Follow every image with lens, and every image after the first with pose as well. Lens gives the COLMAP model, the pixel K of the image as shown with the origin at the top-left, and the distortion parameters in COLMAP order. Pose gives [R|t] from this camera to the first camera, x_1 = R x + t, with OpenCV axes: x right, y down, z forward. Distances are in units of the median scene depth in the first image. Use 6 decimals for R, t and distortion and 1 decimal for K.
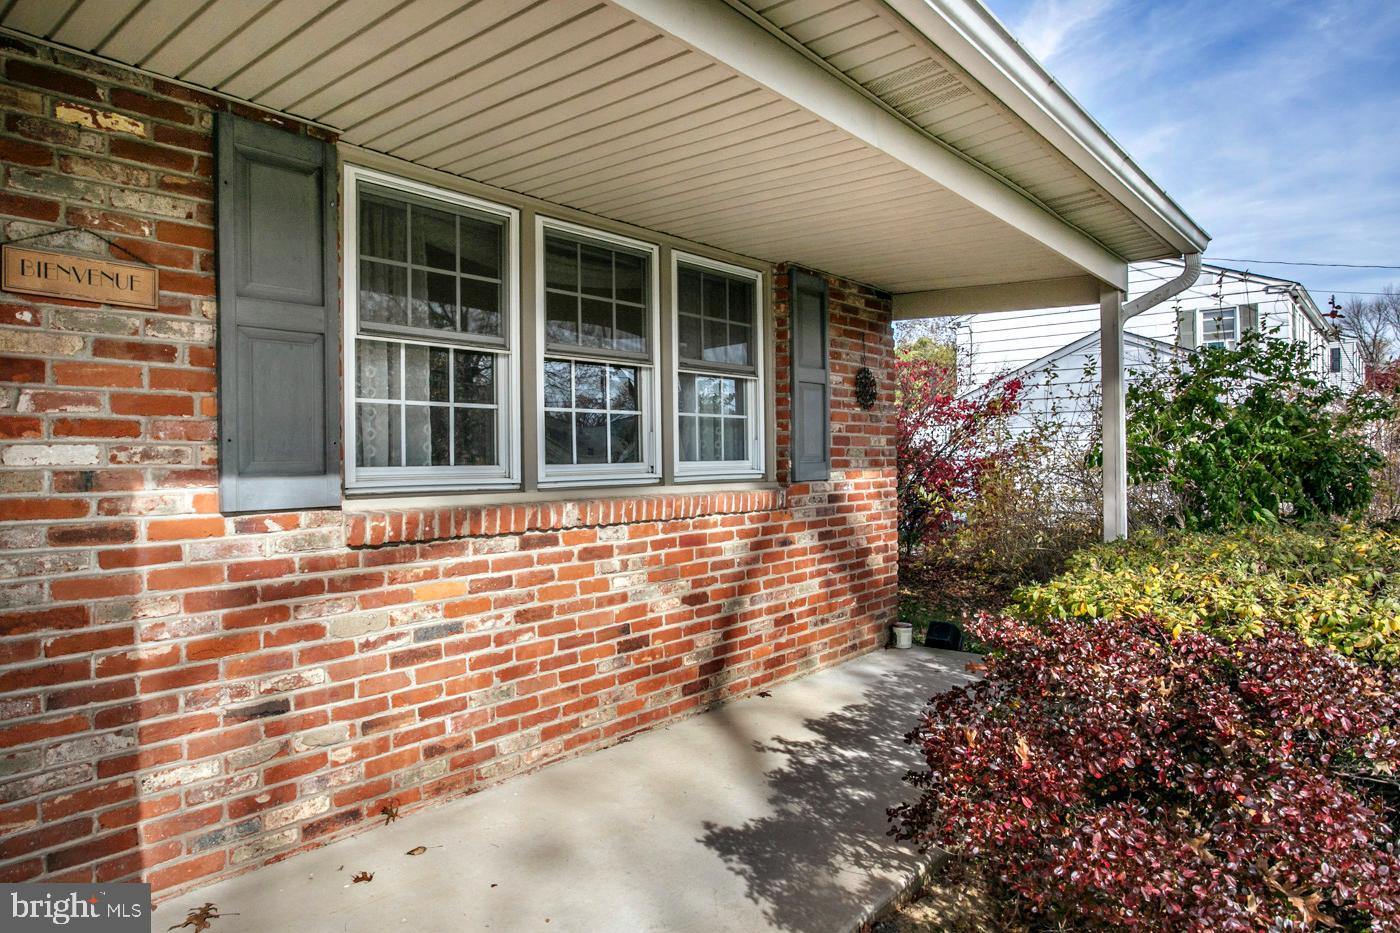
lens RADIAL K [[844.1, 0, 700.0], [0, 844.1, 466.5], [0, 0, 1]] dist [-0.000112, -0.000037]
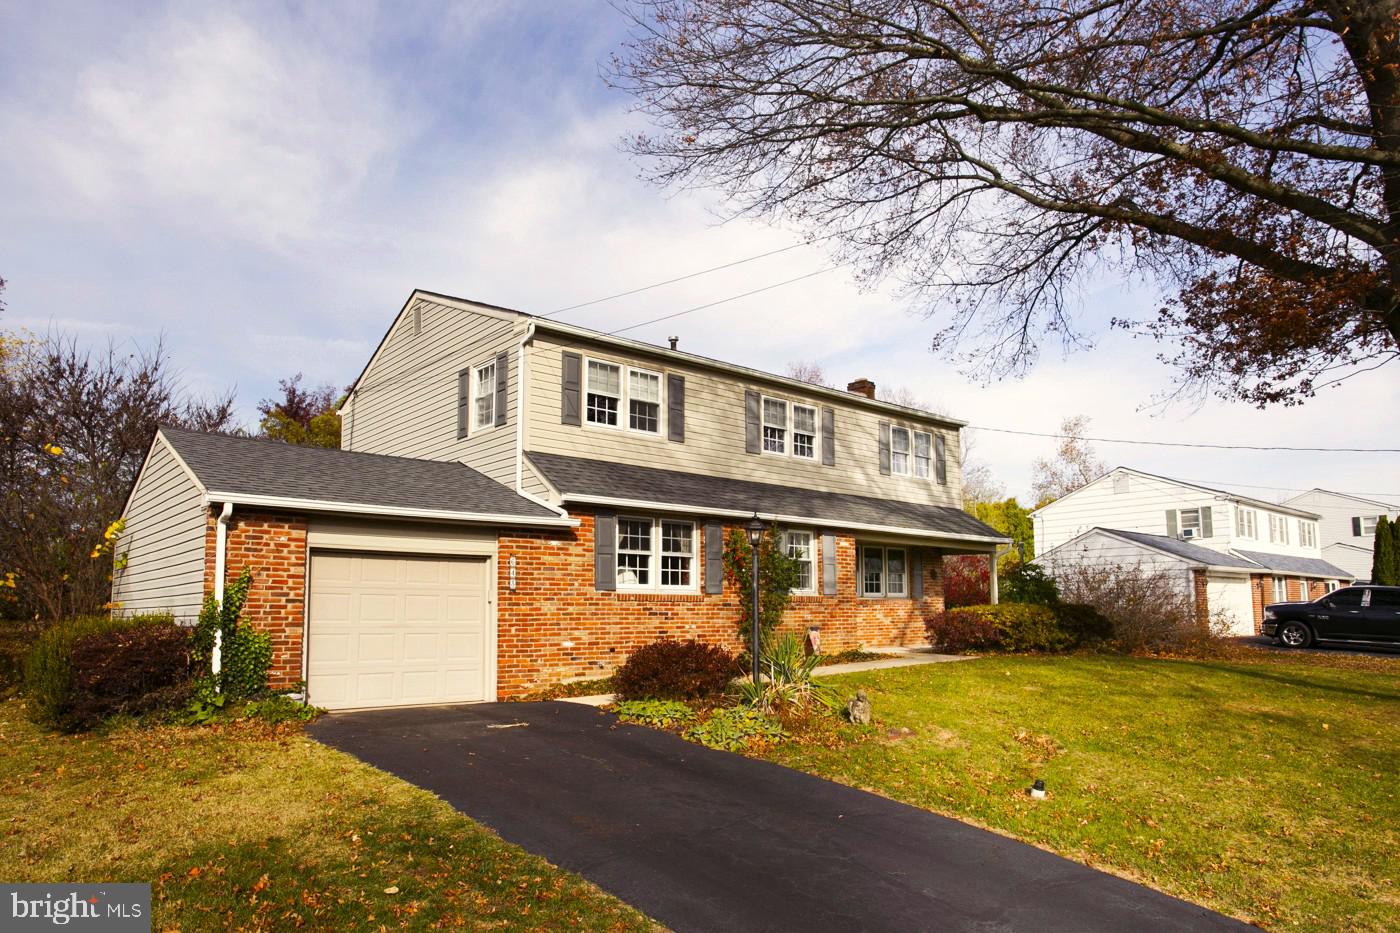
lens RADIAL K [[990.2, 0, 700.0], [0, 990.2, 466.5], [0, 0, 1]] dist [-0.023949, 0.065547]
pose [[0.990813, -0.020224, -0.133715, -0.272574], [-0.003184, 0.984993, -0.172566, 0.223067], [0.135199, 0.171407, 0.975880, -4.015310]]
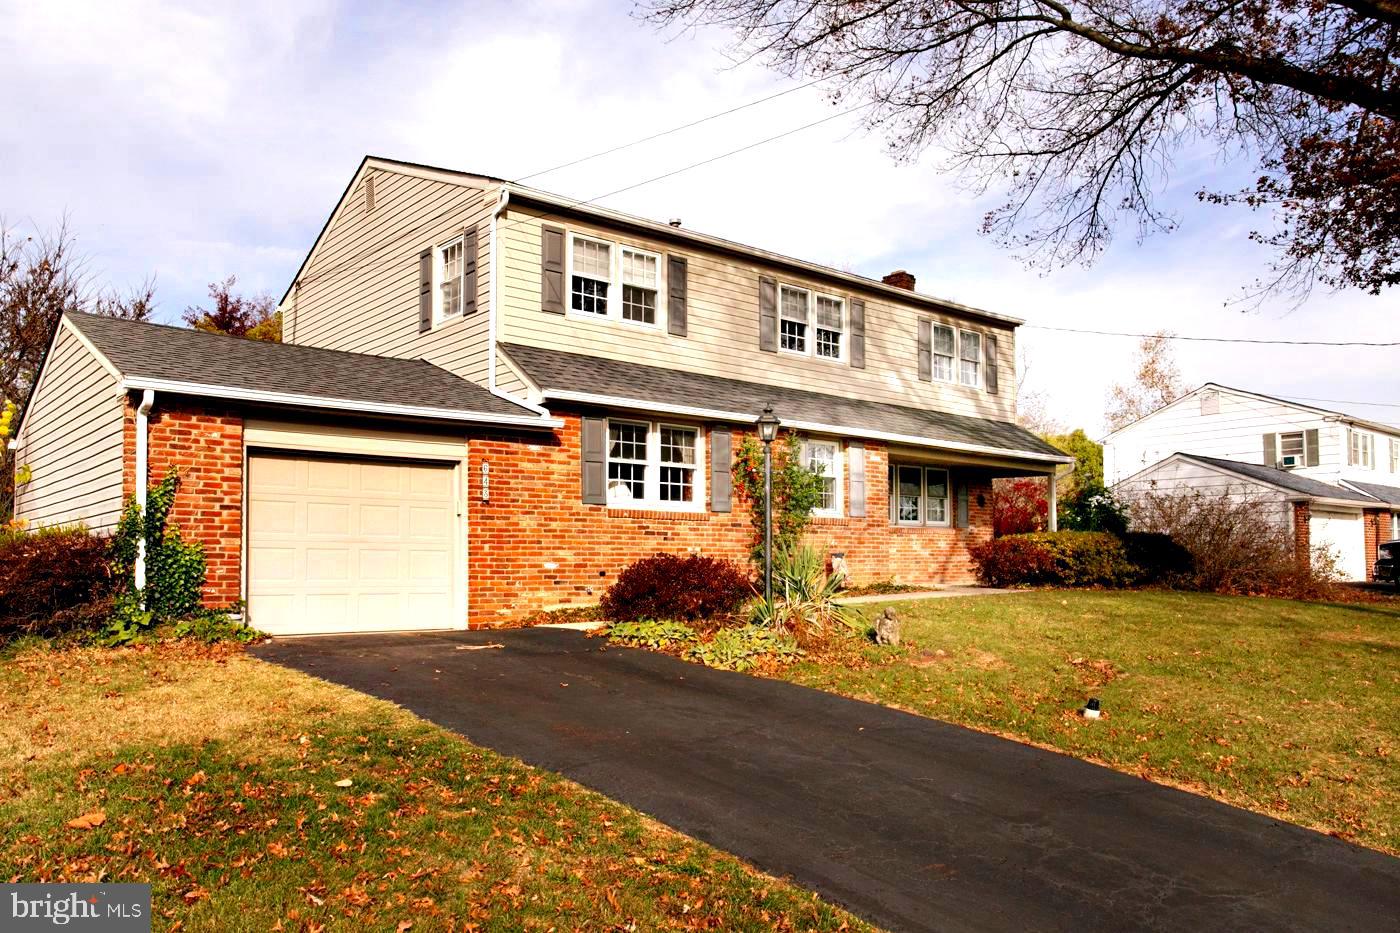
lens RADIAL K [[1170.7, 0, 700.0], [0, 1170.7, 466.5], [0, 0, 1]] dist [0.000681, 0.088966]
pose [[0.989600, -0.011726, -0.143368, -0.255057], [-0.004957, 0.993300, -0.115456, 0.335239], [0.143761, 0.114966, 0.982912, -4.022575]]
